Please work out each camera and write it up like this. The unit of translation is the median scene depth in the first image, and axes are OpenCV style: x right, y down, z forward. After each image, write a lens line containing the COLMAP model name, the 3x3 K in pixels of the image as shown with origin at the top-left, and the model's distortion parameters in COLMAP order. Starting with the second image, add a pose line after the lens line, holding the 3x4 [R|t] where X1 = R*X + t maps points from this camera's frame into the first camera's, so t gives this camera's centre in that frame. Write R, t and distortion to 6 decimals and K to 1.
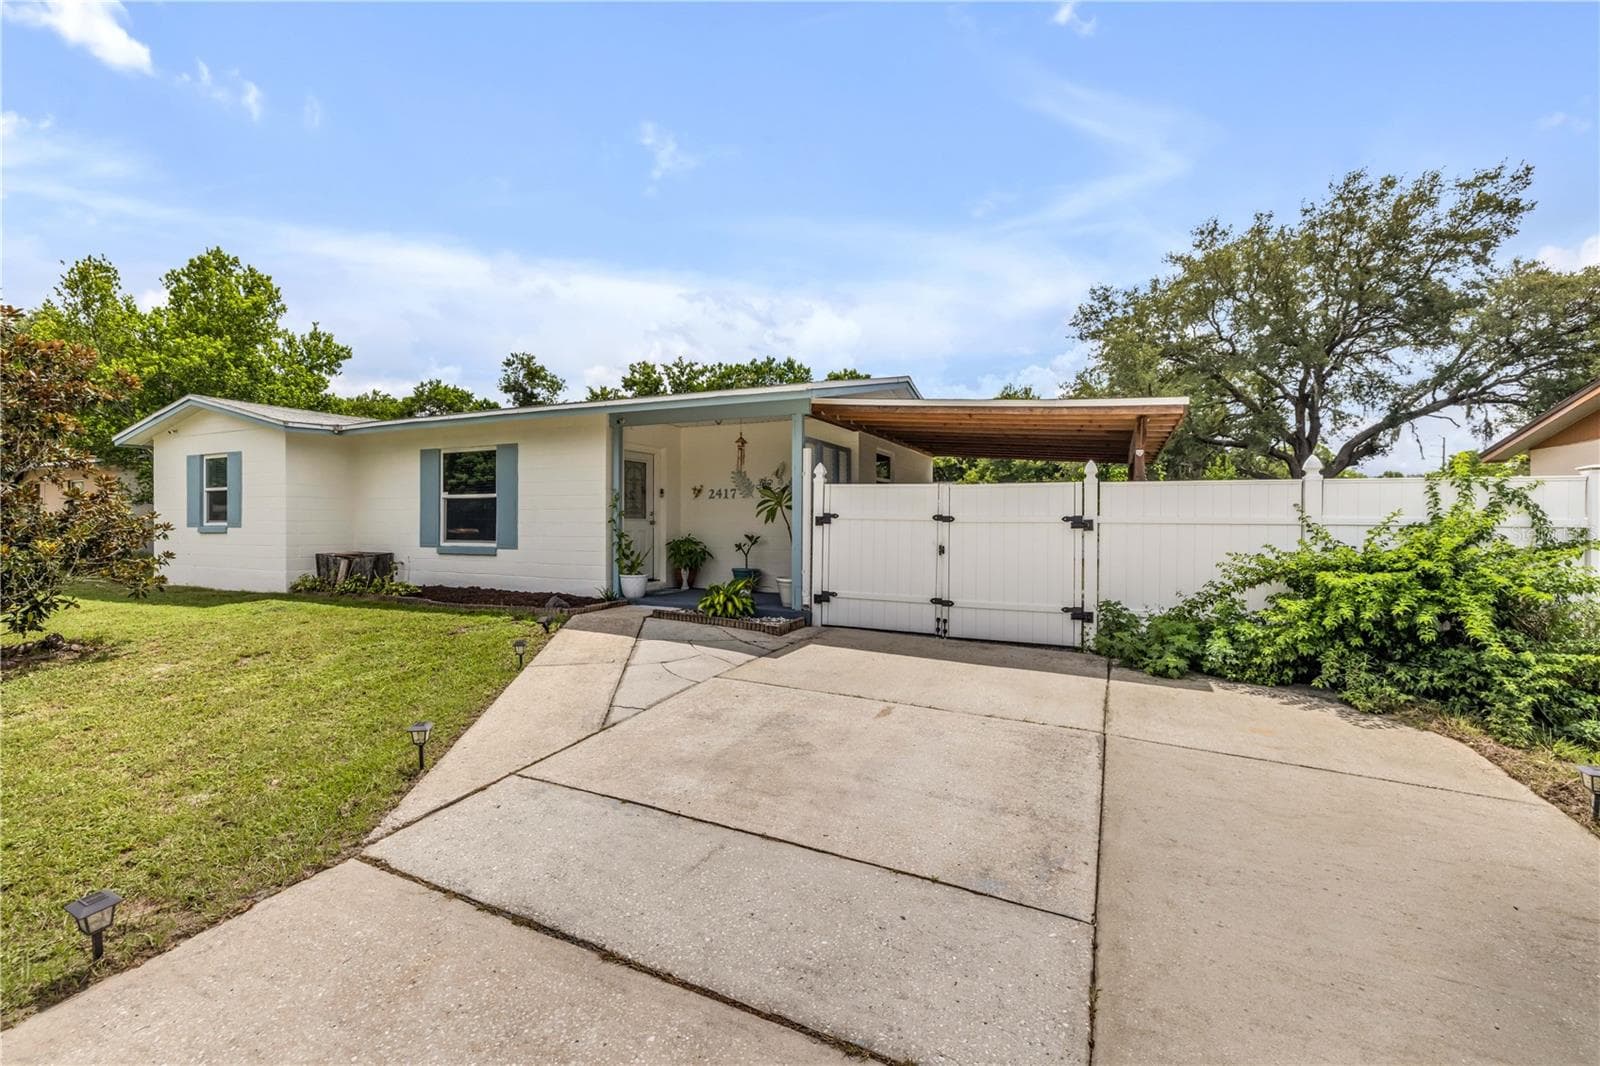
lens RADIAL K [[679.2, 0, 795.5], [0, 679.2, 516.1], [0, 0, 1]] dist [0.010089, 0.000133]
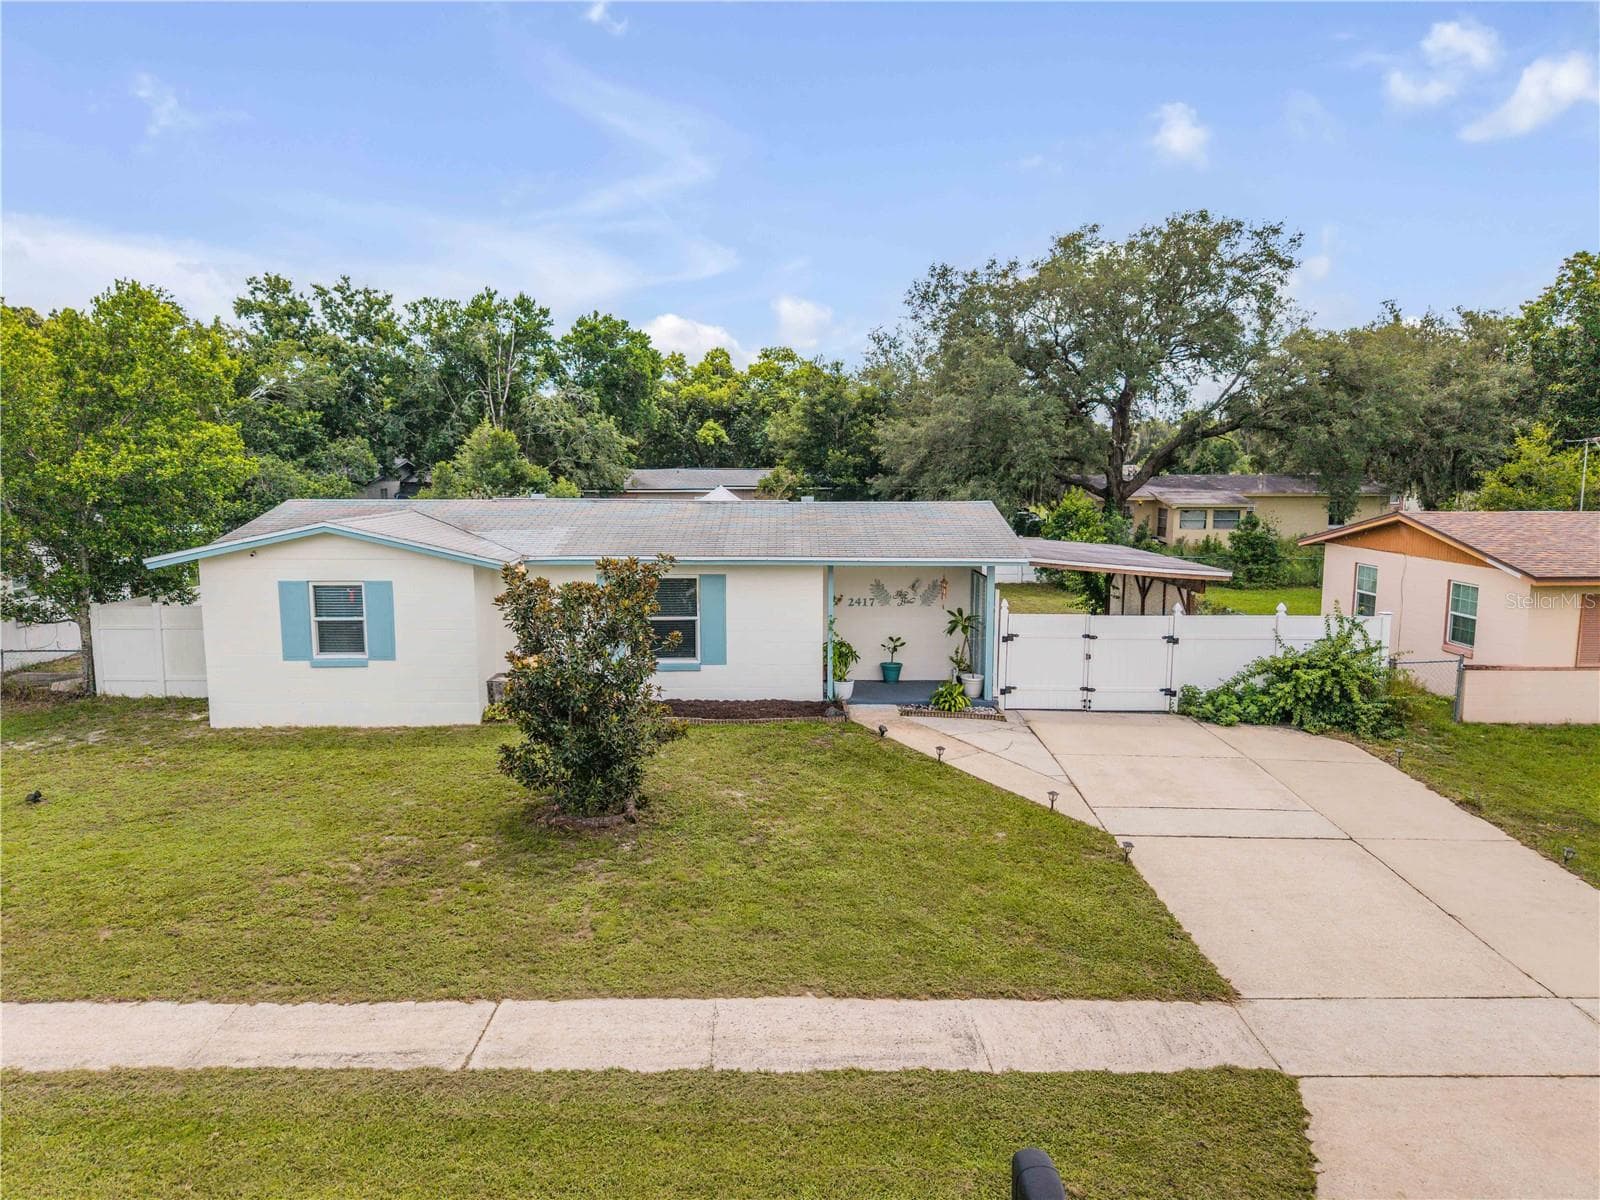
lens RADIAL K [[1071.0, 0, 800.0], [0, 1071.0, 600.0], [0, 0, 1]] dist [0.035165, -0.048016]
pose [[0.898129, -0.060630, 0.435532, -1.074431], [-0.001394, 0.990052, 0.140697, -0.315937], [-0.439729, -0.126971, 0.889110, -0.658959]]
